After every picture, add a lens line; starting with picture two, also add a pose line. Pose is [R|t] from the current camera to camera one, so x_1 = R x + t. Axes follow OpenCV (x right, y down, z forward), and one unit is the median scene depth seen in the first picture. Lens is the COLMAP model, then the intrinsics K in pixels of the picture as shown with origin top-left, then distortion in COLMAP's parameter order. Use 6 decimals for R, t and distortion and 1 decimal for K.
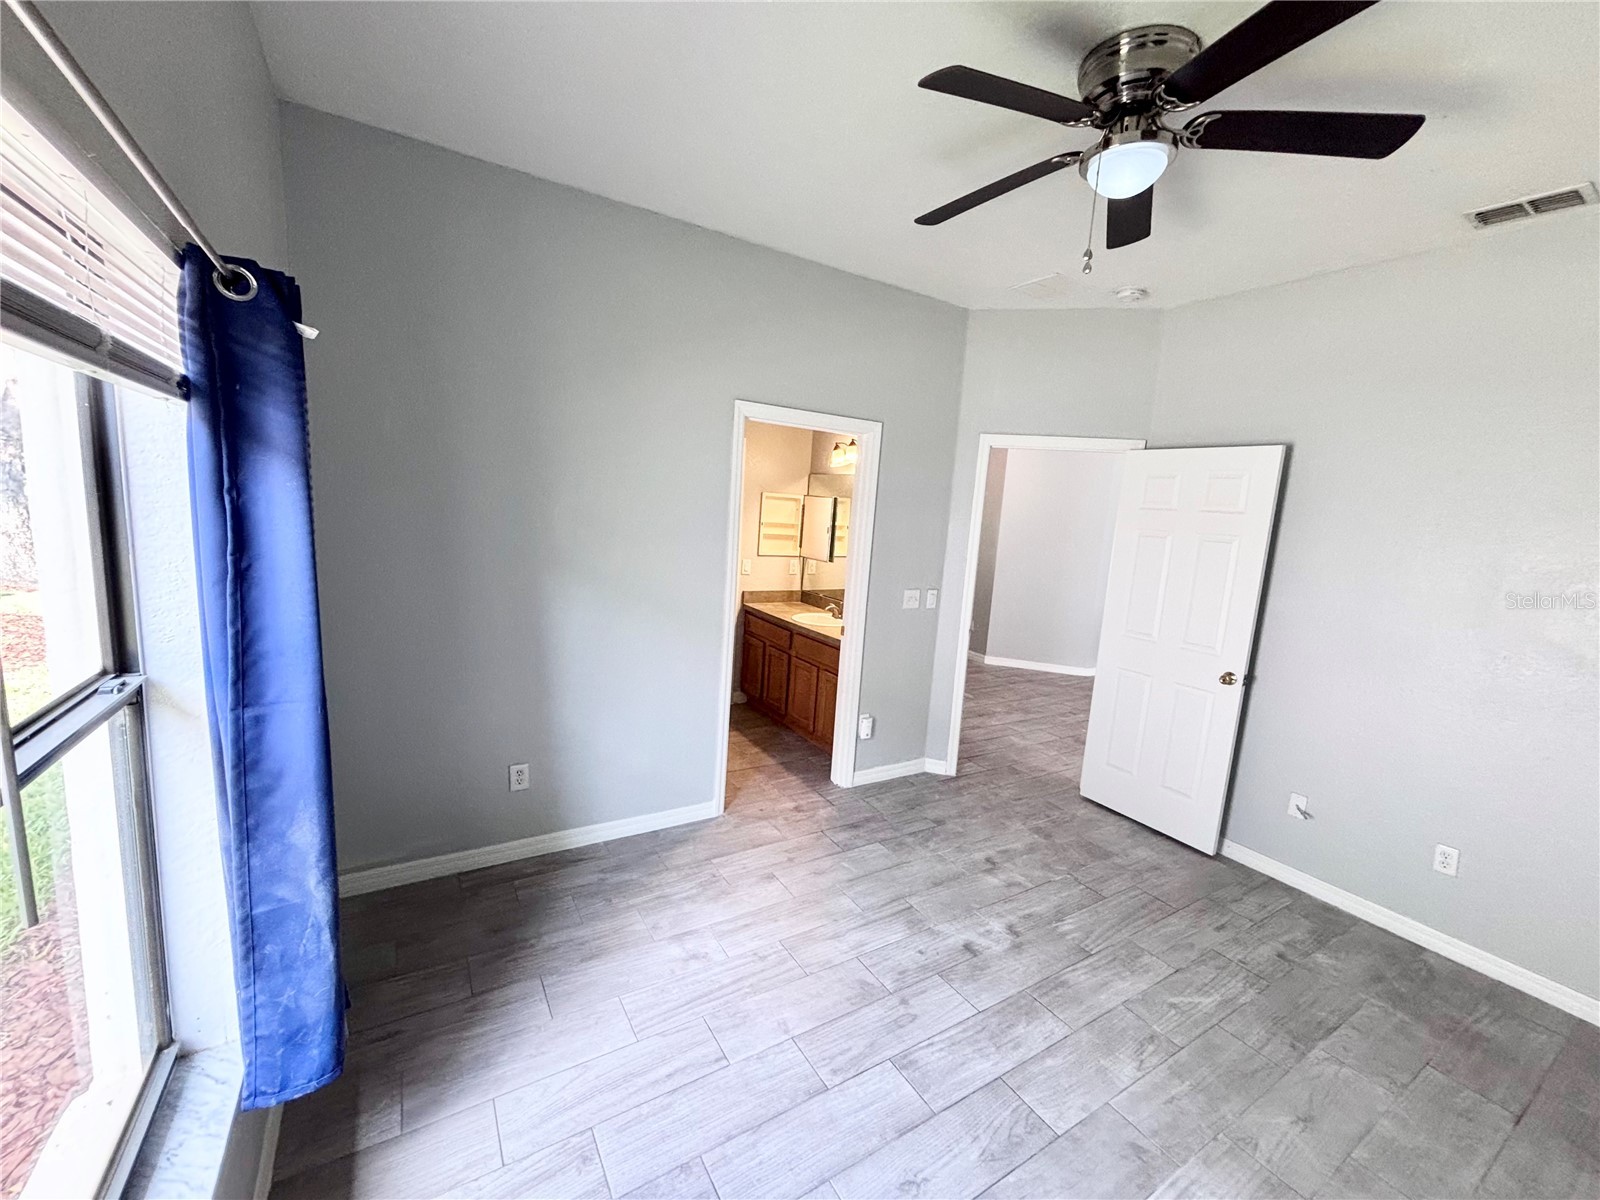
lens RADIAL K [[642.7, 0, 797.6], [0, 642.7, 599.4], [0, 0, 1]] dist [0.001230, 0.000239]
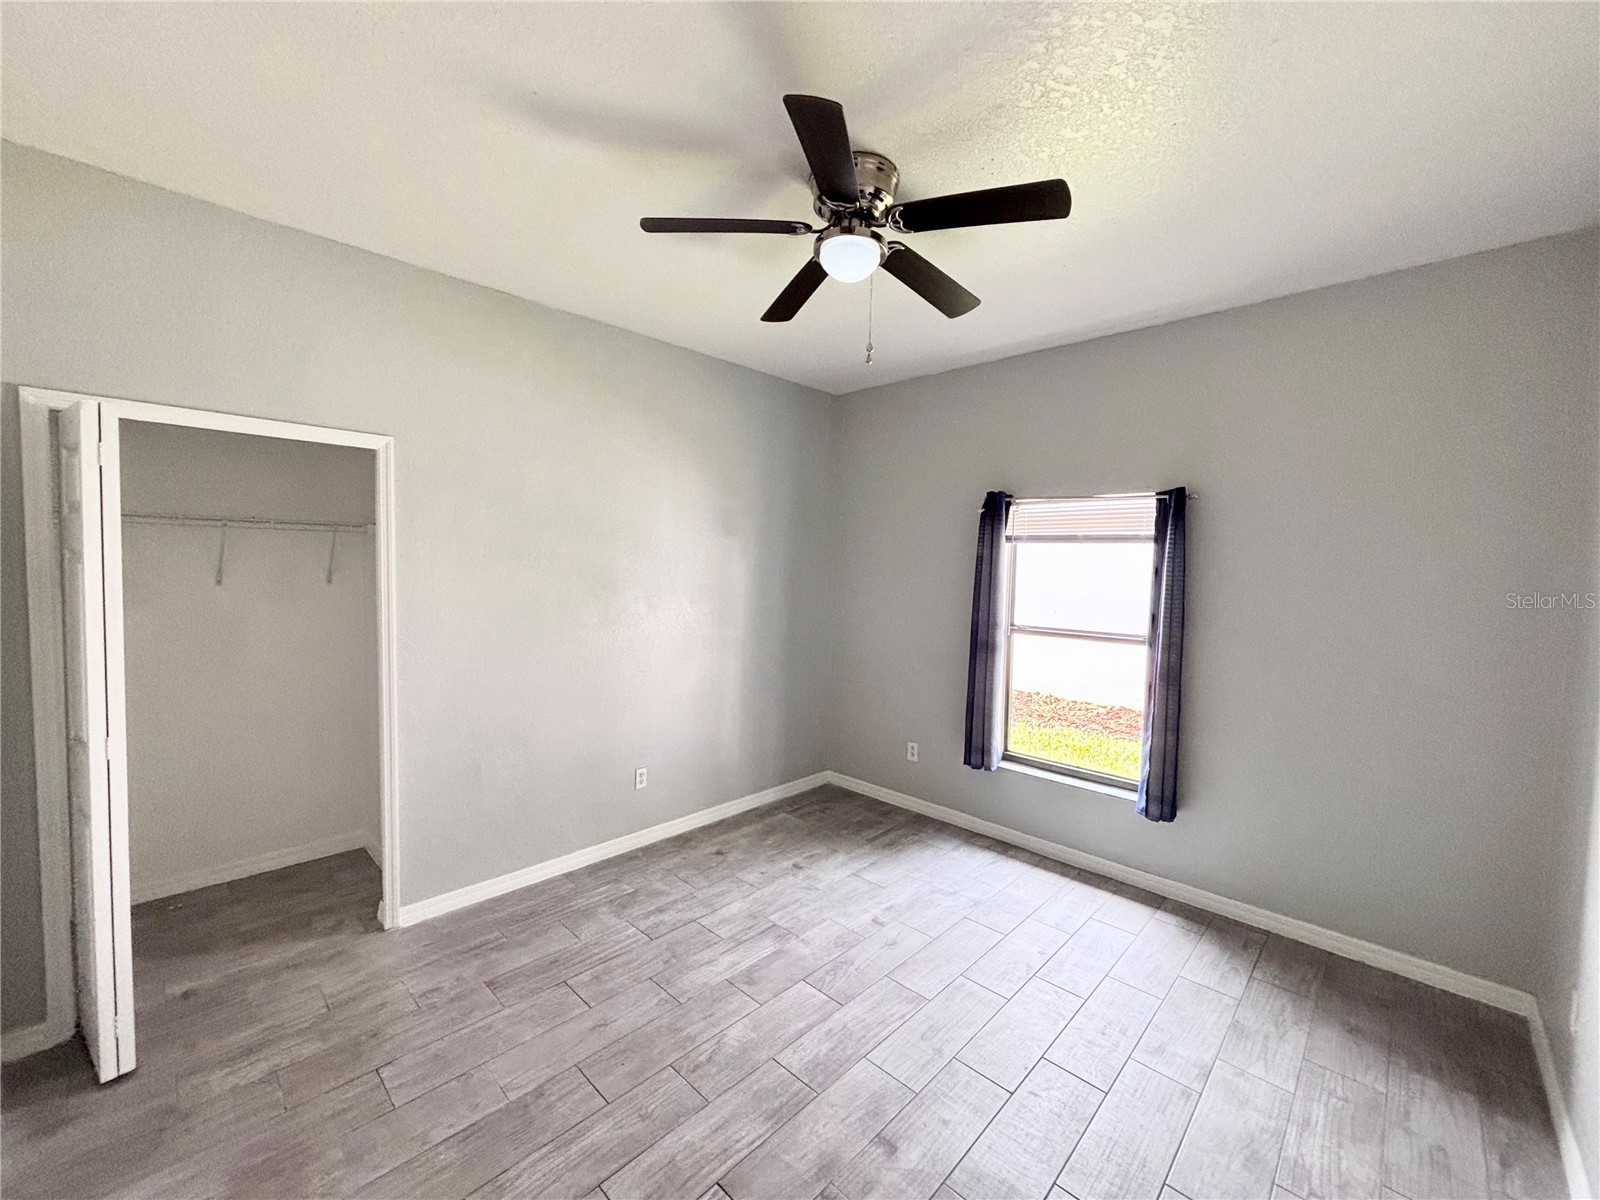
lens RADIAL K [[642.7, 0, 797.6], [0, 642.7, 599.4], [0, 0, 1]] dist [0.001230, 0.000239]
pose [[-0.963830, -0.069046, -0.257419, 0.686427], [-0.118094, 0.976506, 0.180247, -0.200261], [0.238926, 0.204127, -0.949340, 1.777473]]
